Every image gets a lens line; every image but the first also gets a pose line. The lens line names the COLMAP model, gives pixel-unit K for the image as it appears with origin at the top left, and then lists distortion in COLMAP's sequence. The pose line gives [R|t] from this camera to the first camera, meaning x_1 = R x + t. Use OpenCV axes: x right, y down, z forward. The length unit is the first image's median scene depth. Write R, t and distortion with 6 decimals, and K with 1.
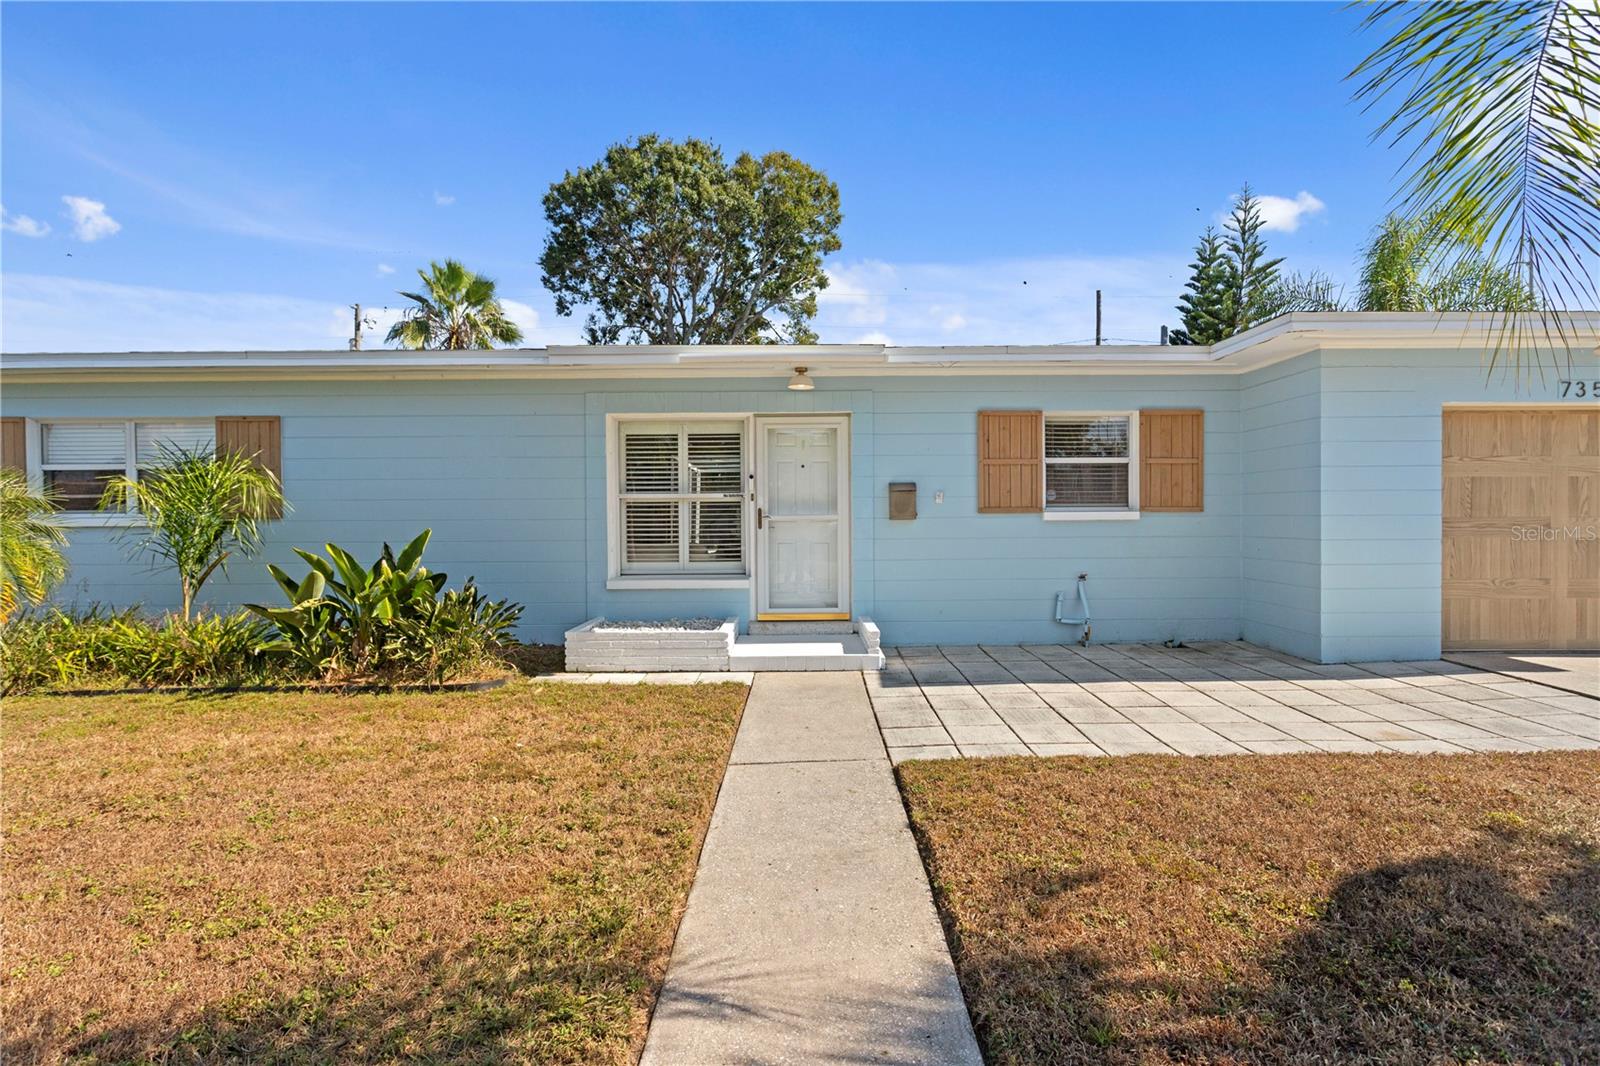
lens RADIAL K [[808.5, 0, 799.9], [0, 808.5, 518.4], [0, 0, 1]] dist [-0.000531, 0.000534]
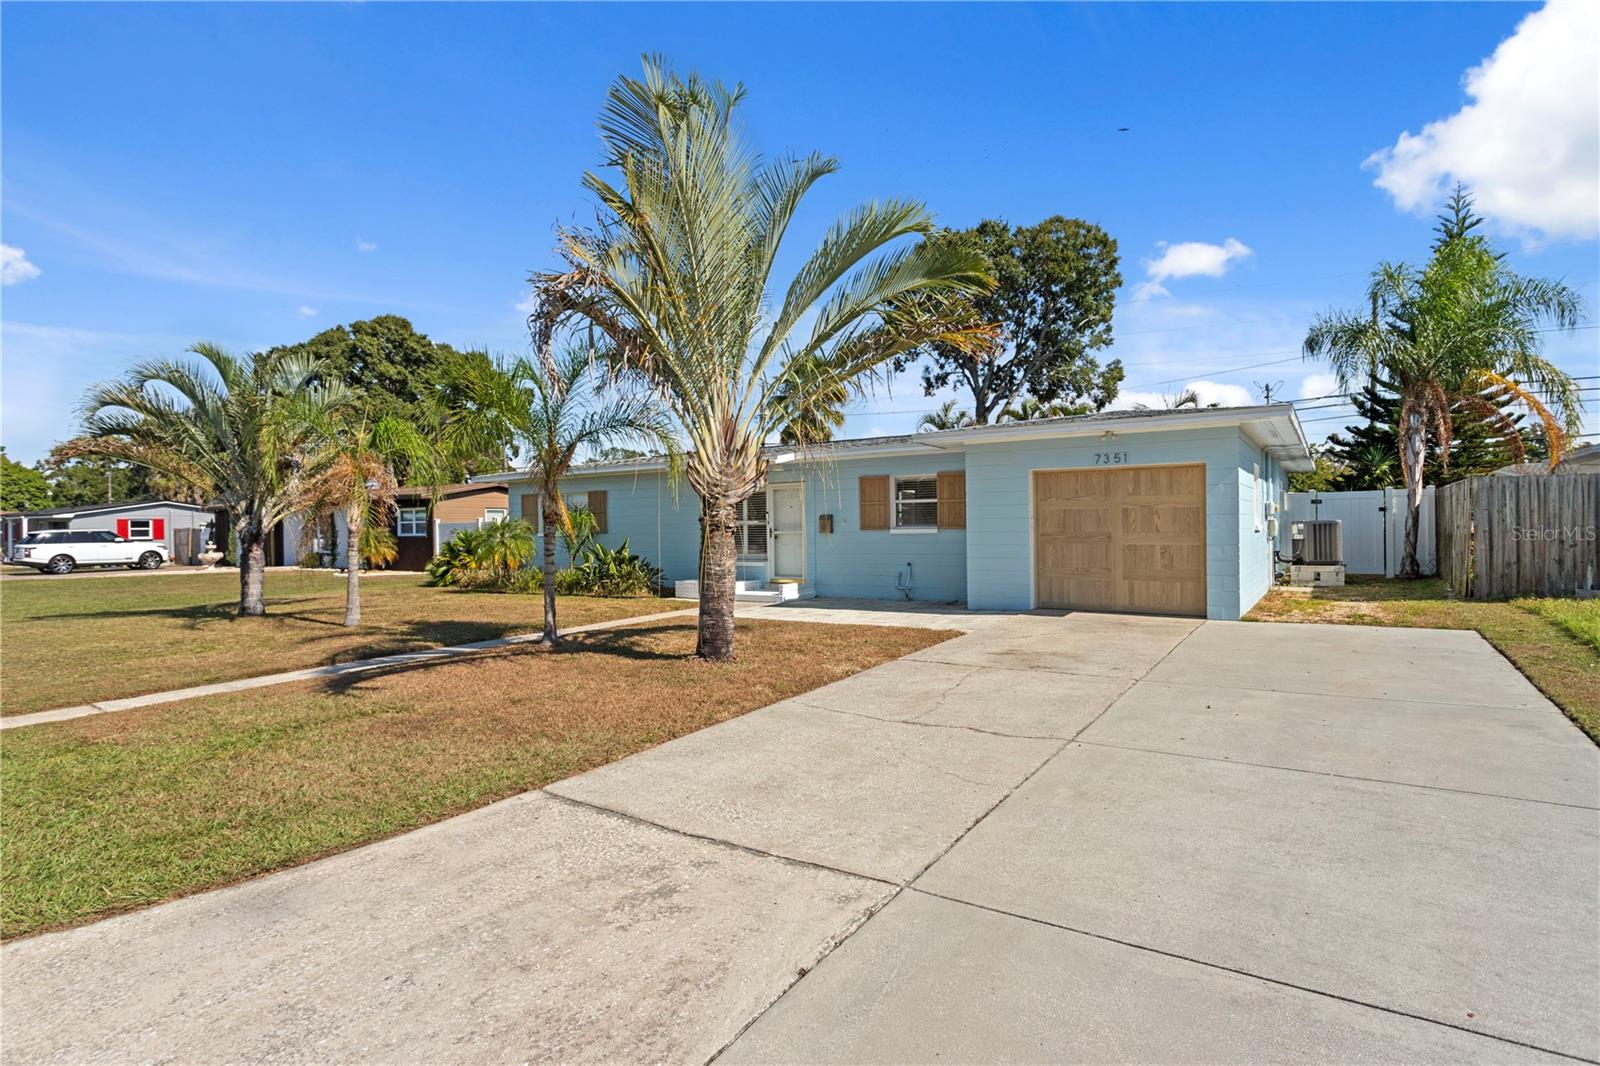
lens RADIAL K [[808.5, 0, 799.9], [0, 808.5, 518.4], [0, 0, 1]] dist [-0.000531, 0.000534]
pose [[0.835398, -0.010844, -0.549538, 0.326408], [0.006302, 0.999929, -0.010151, -0.004328], [0.549609, 0.005017, 0.835407, -0.195487]]
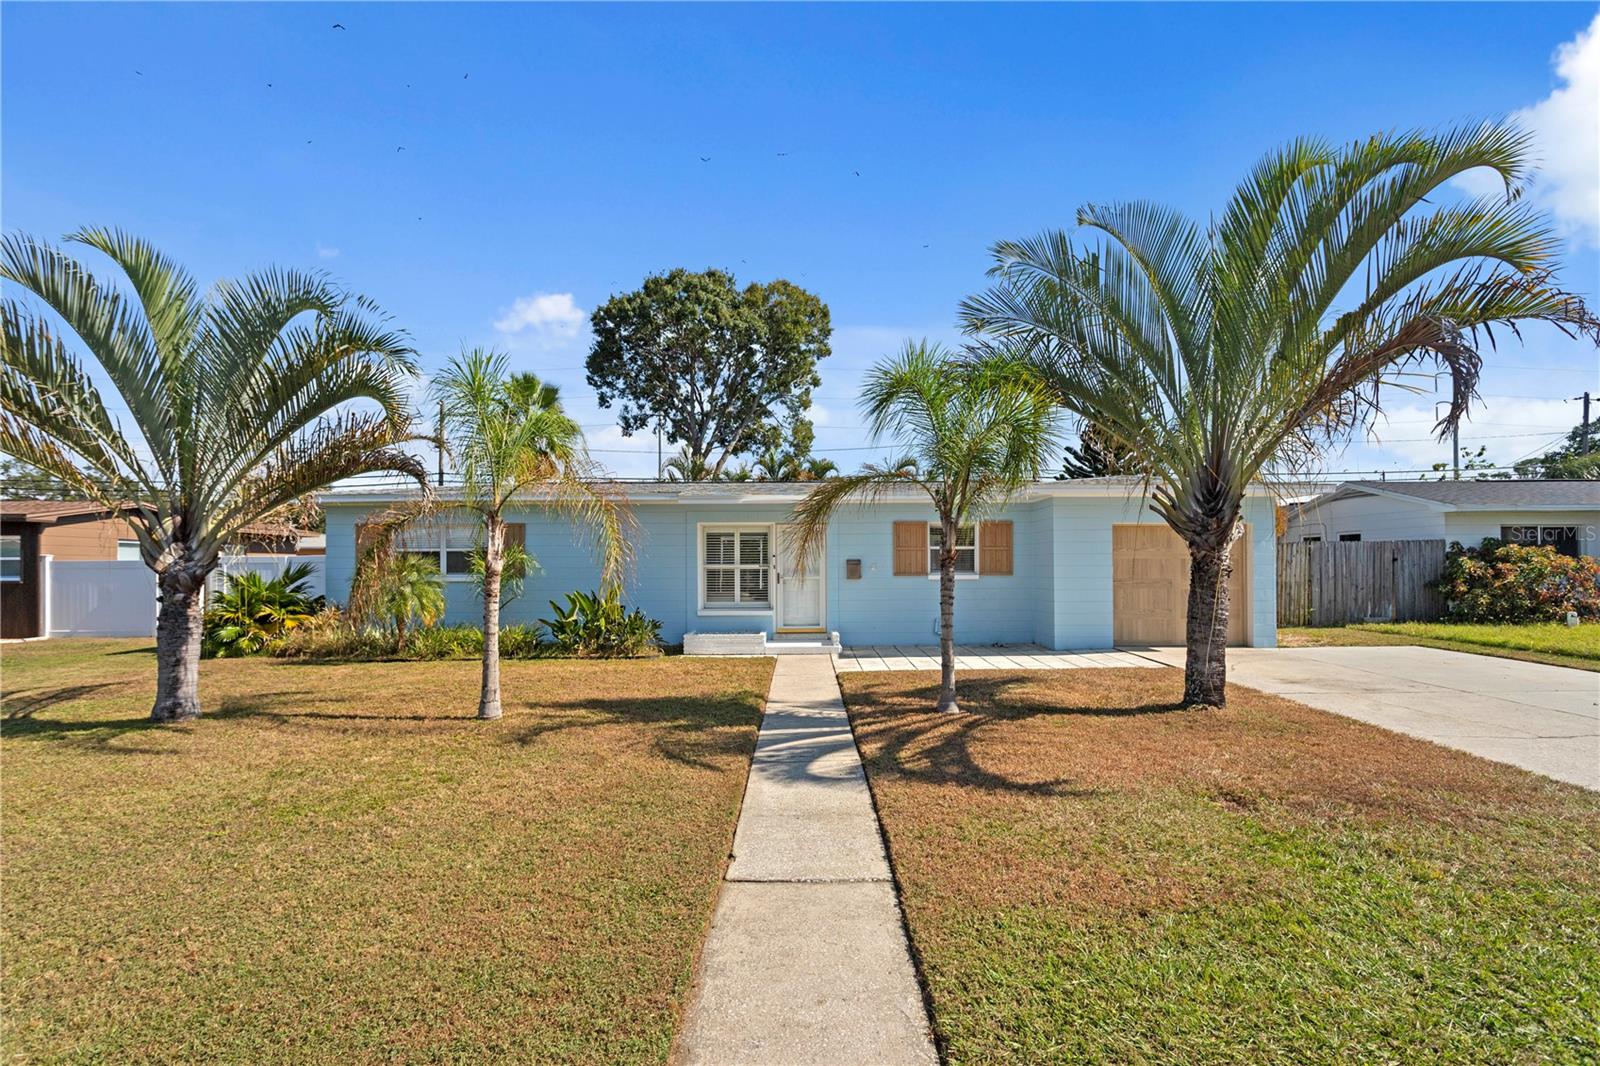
lens RADIAL K [[813.3, 0, 798.8], [0, 813.3, 538.6], [0, 0, 1]] dist [-0.009107, 0.000237]
pose [[0.999992, 0.002021, 0.003375, -0.002345], [-0.001881, 0.999157, -0.041004, -0.004104], [-0.003455, 0.040997, 0.999153, -0.253199]]
